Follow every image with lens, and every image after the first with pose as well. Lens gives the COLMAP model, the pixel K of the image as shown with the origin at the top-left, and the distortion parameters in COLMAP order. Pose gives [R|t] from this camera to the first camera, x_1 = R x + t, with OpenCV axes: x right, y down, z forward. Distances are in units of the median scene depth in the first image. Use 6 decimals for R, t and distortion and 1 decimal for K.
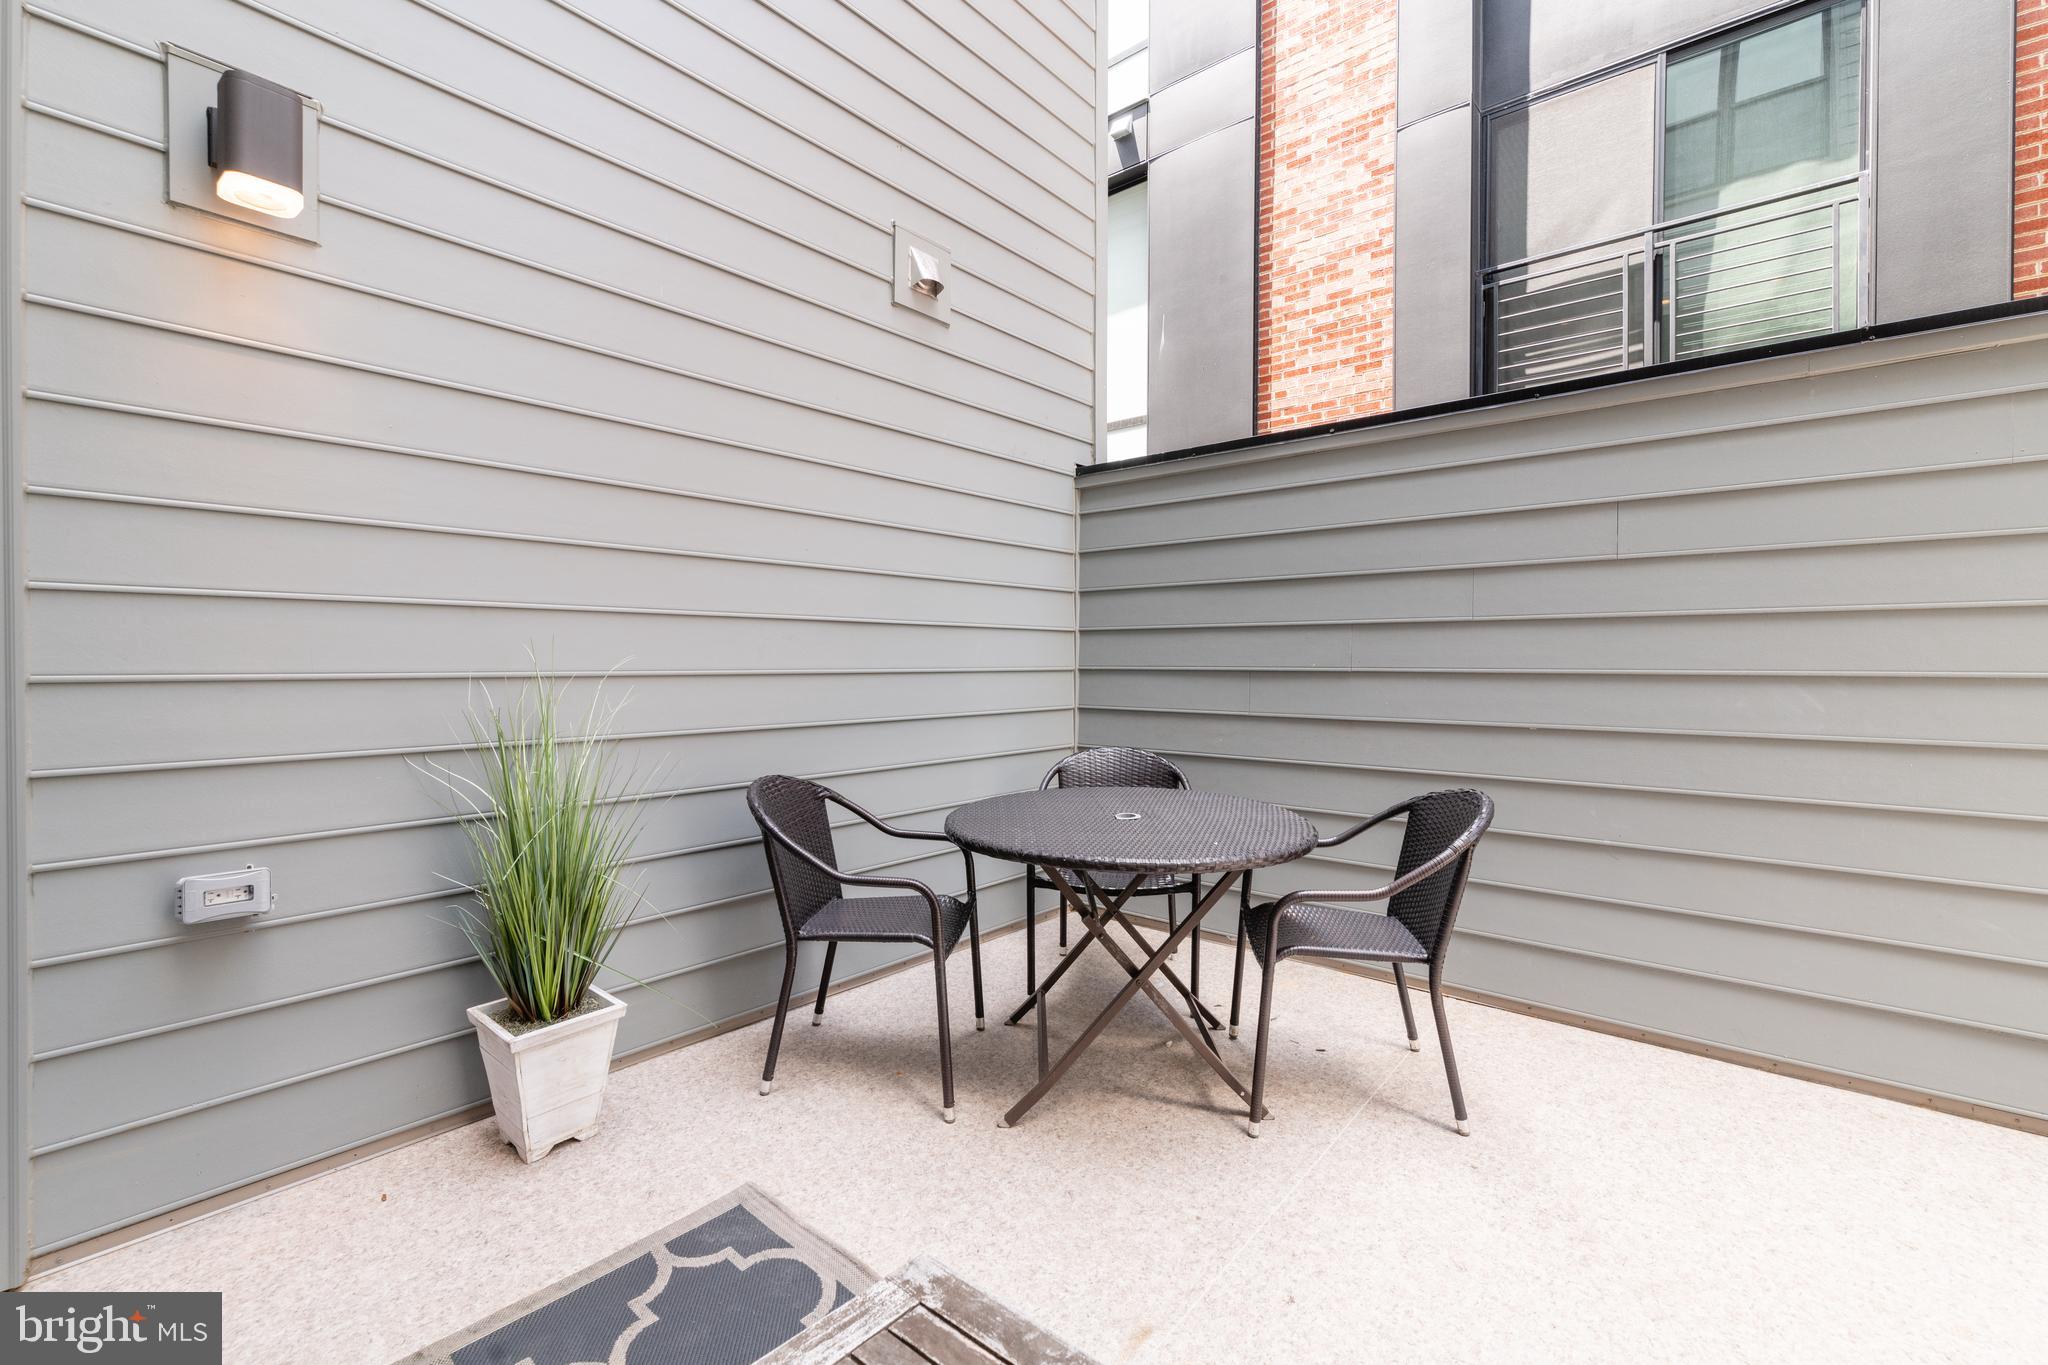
lens RADIAL K [[884.3, 0, 1021.3], [0, 884.3, 667.0], [0, 0, 1]] dist [0.002056, -0.000103]
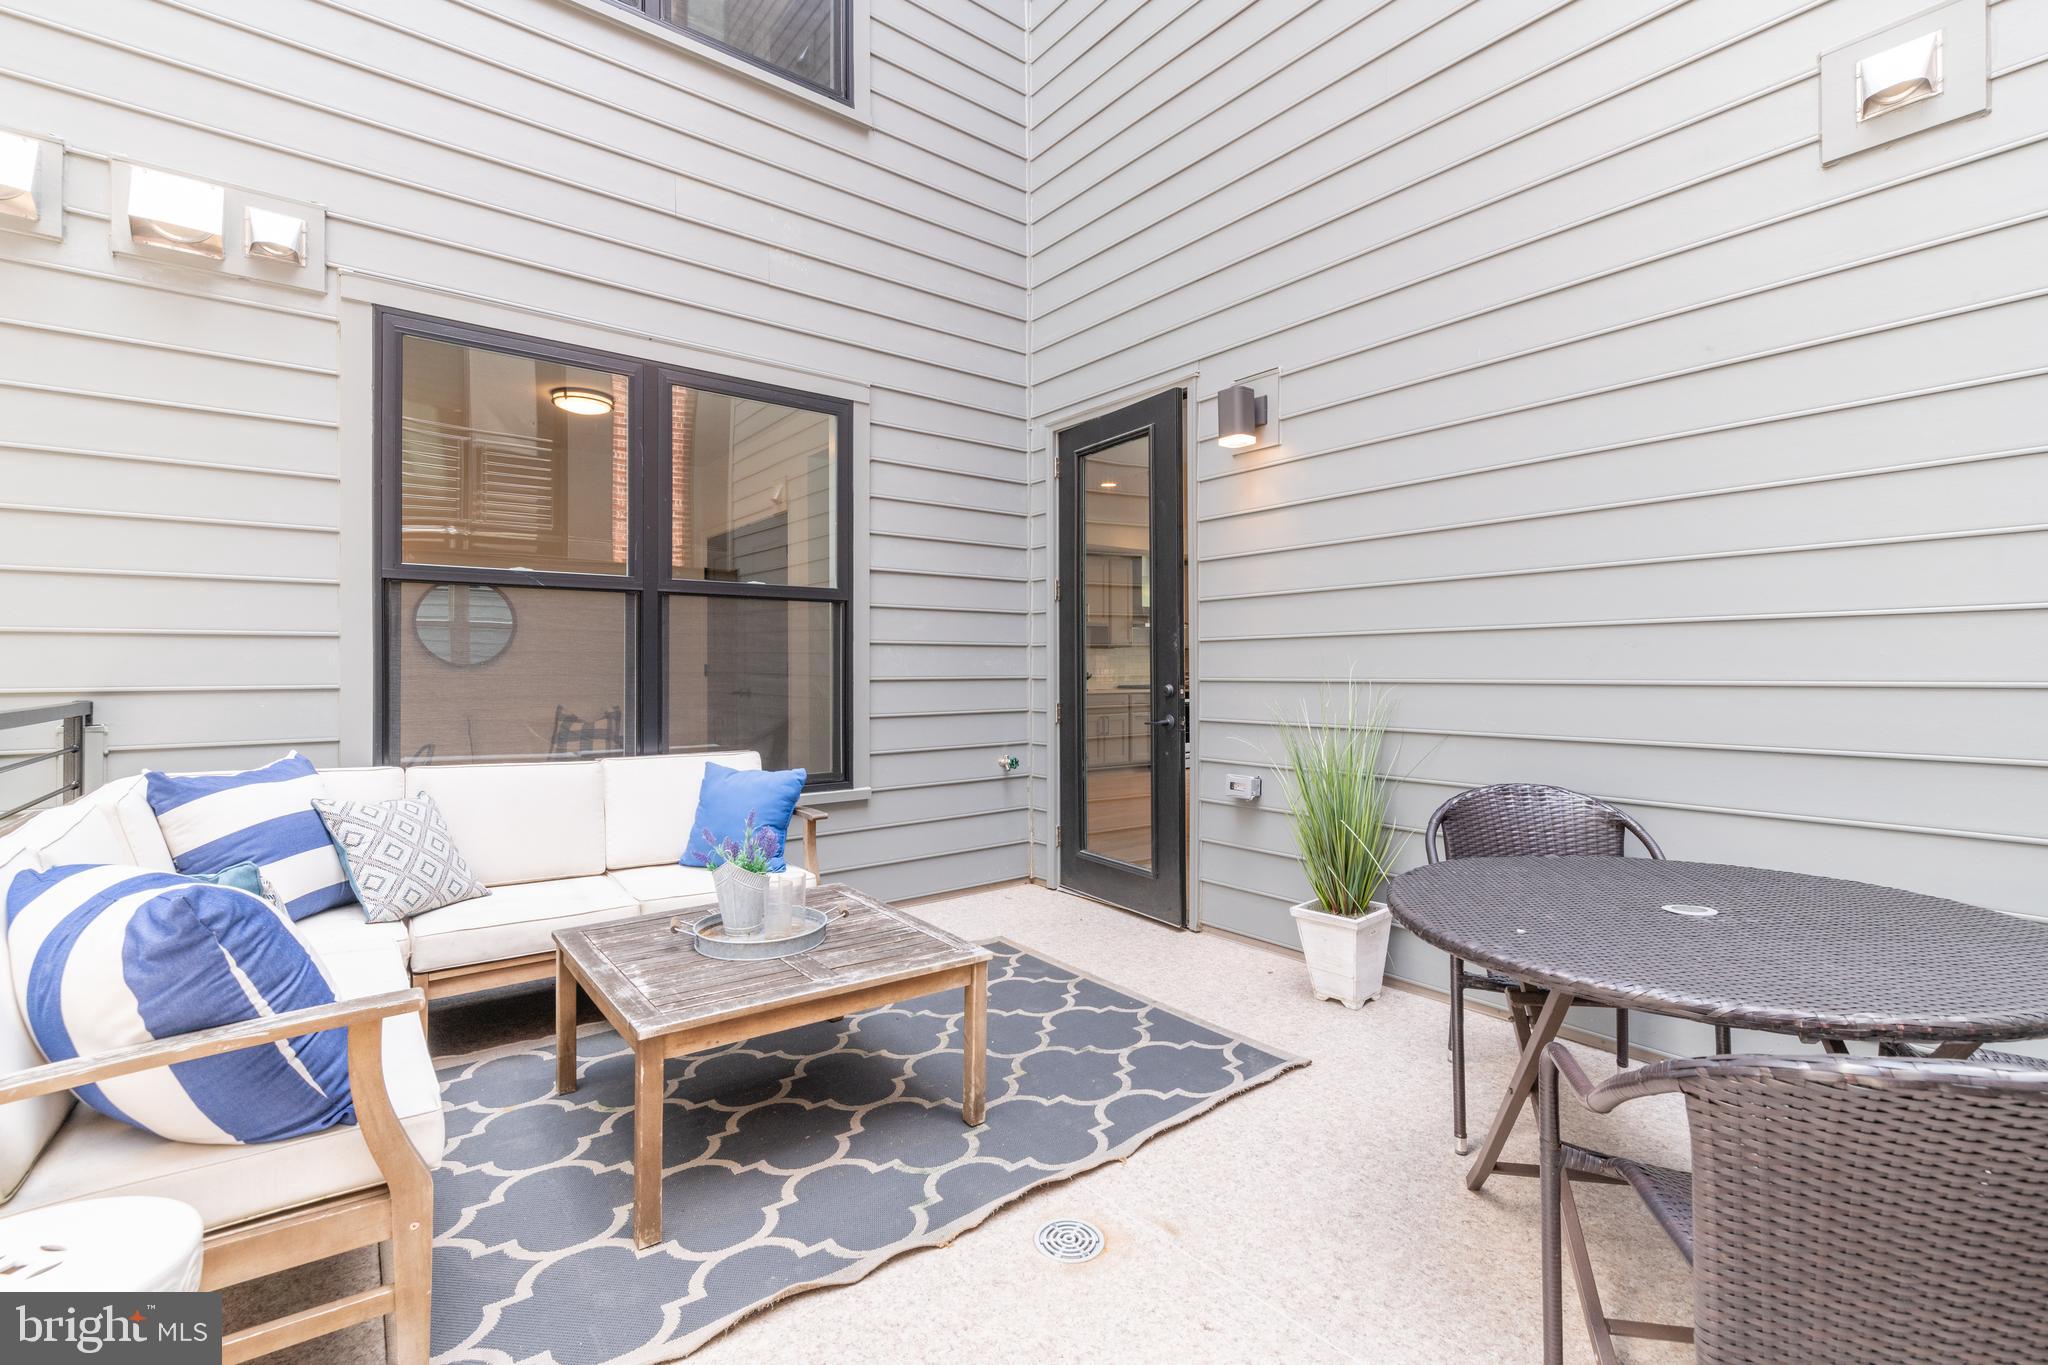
lens RADIAL K [[884.3, 0, 1021.3], [0, 884.3, 667.0], [0, 0, 1]] dist [0.002056, -0.000103]
pose [[-0.195402, -0.005648, -0.980707, 0.449037], [-0.002143, 0.999983, -0.005332, -0.002275], [0.980721, 0.001060, -0.195411, 0.340239]]
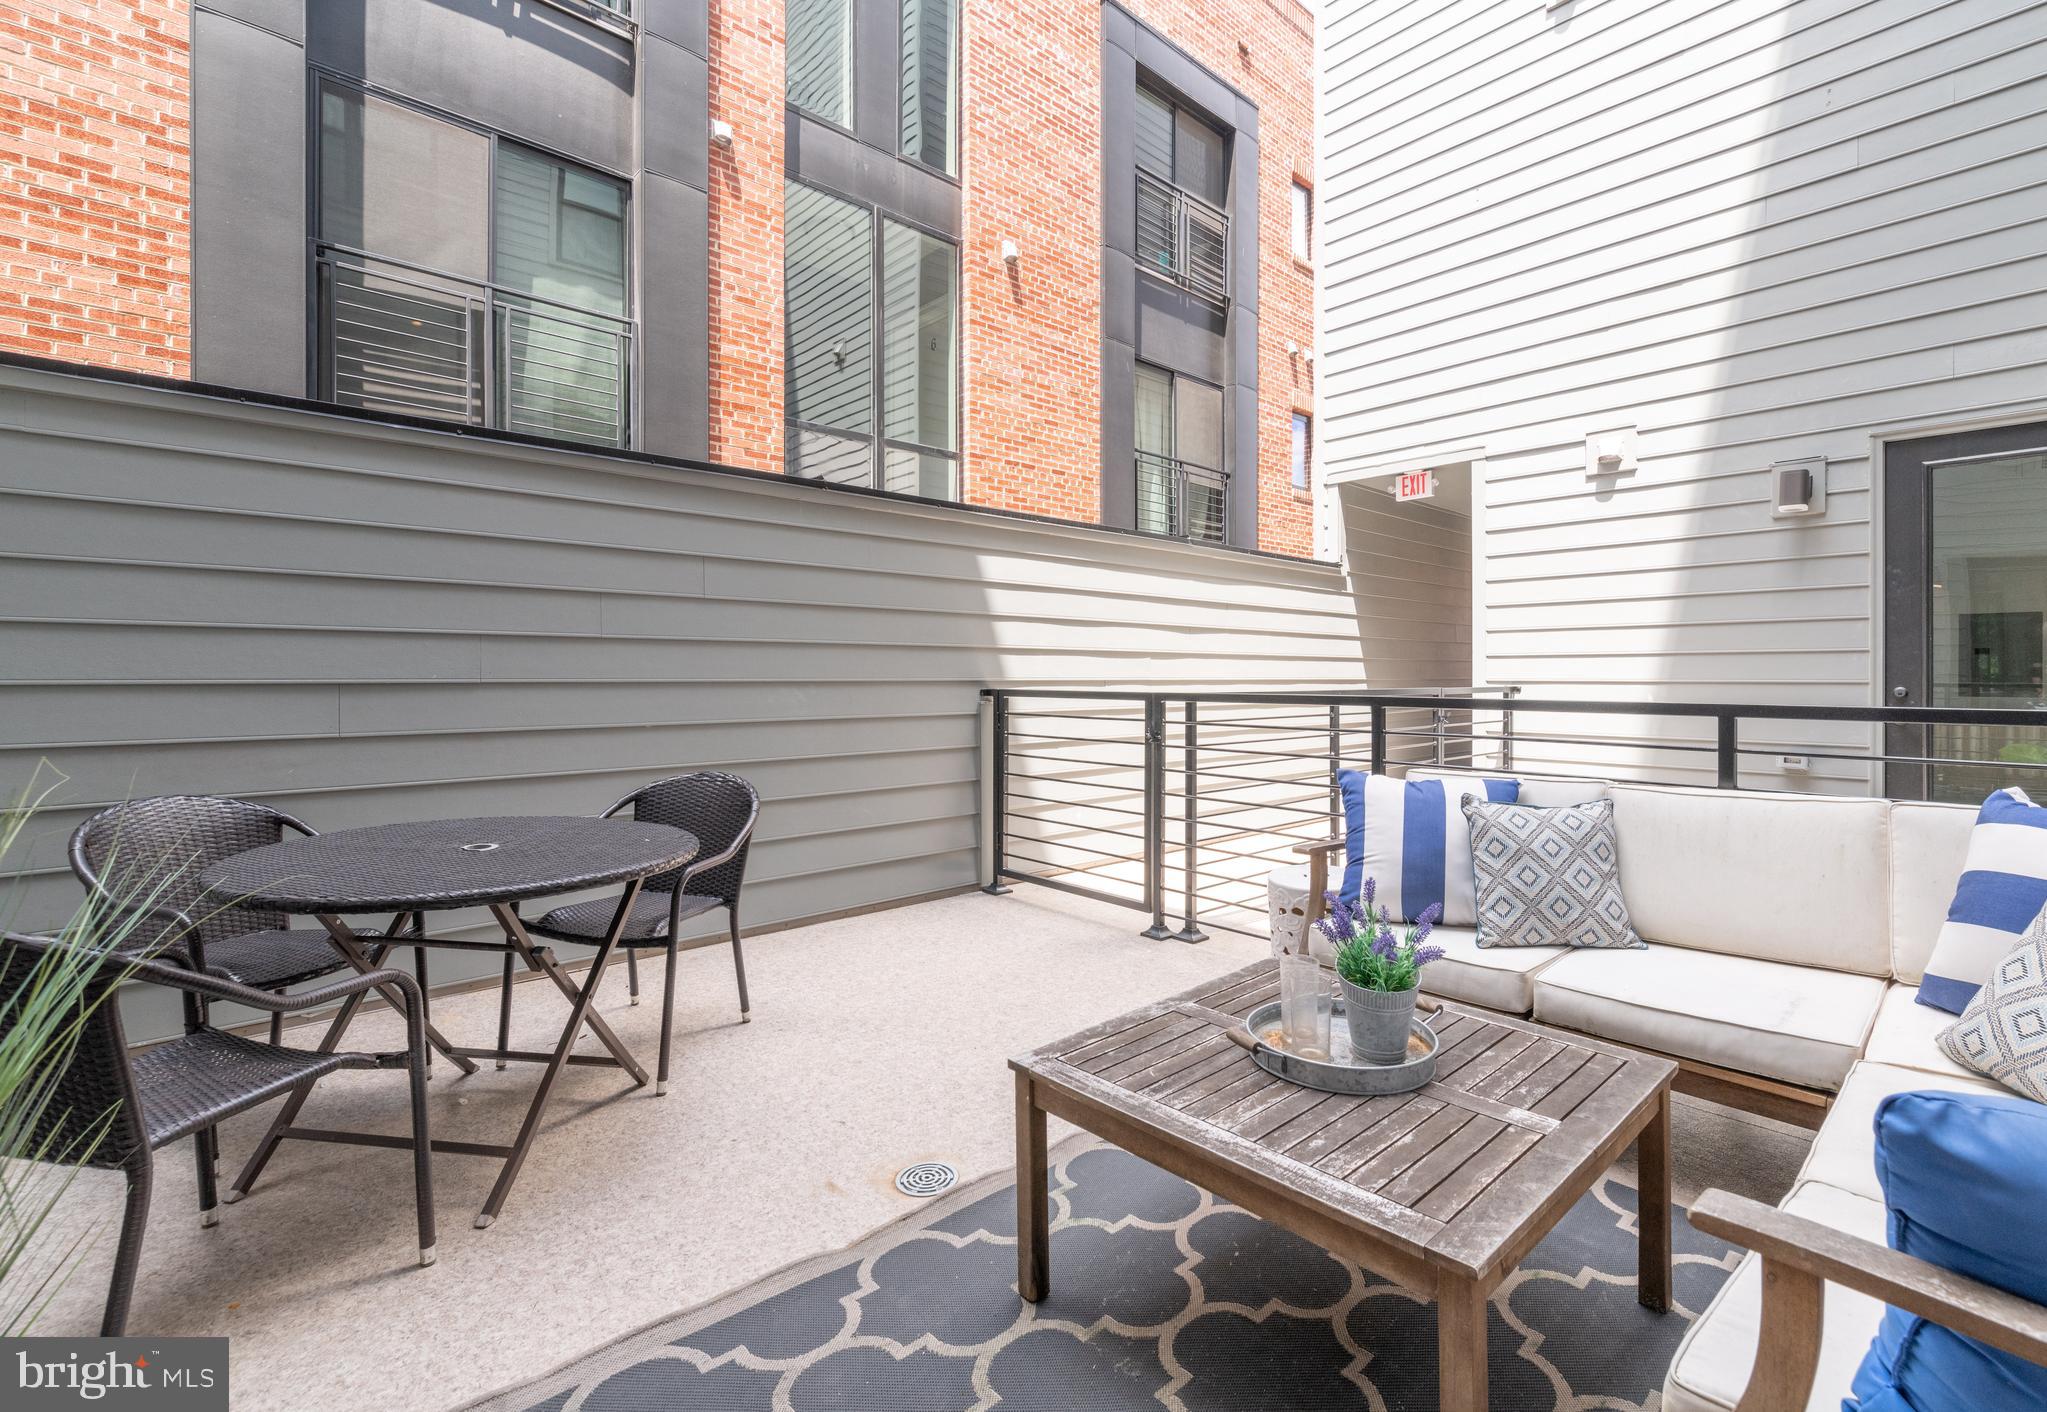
lens RADIAL K [[927.4, 0, 1051.8], [0, 927.4, 670.6], [0, 0, 1]] dist [0.002699, 0.000786]
pose [[0.114656, 0.001605, 0.993404, -0.391977], [0.004303, 0.999989, -0.002113, -0.002102], [-0.993396, 0.004517, 0.114648, 0.169178]]
